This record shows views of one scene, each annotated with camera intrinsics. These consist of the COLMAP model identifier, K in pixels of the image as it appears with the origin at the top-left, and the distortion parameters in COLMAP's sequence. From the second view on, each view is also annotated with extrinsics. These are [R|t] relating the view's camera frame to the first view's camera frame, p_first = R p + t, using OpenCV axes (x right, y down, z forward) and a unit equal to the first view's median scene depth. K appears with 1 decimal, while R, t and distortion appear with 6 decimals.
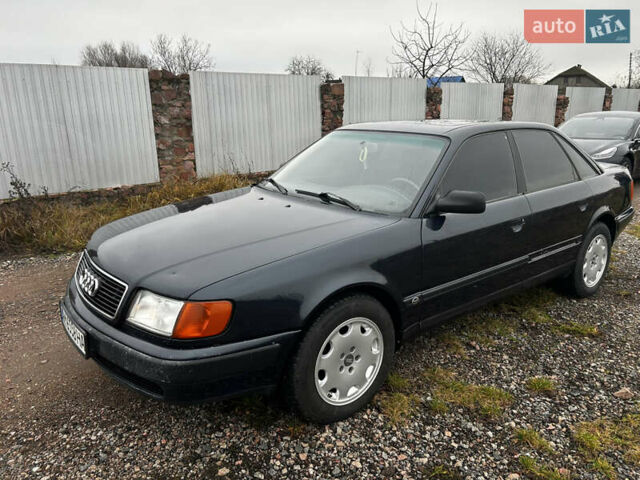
lens RADIAL K [[477.3, 0, 320.0], [0, 477.3, 240.0], [0, 0, 1]] dist [0.105726, -0.138346]
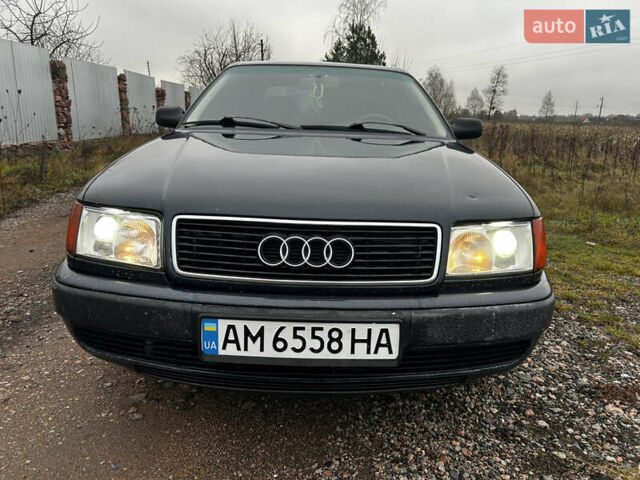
lens RADIAL K [[477.3, 0, 320.0], [0, 477.3, 240.0], [0, 0, 1]] dist [0.105726, -0.138346]
pose [[0.630133, -0.167770, 0.758146, -0.623229], [0.171481, 0.982339, 0.074856, 0.025824], [-0.757316, 0.082839, 0.647774, 0.446805]]
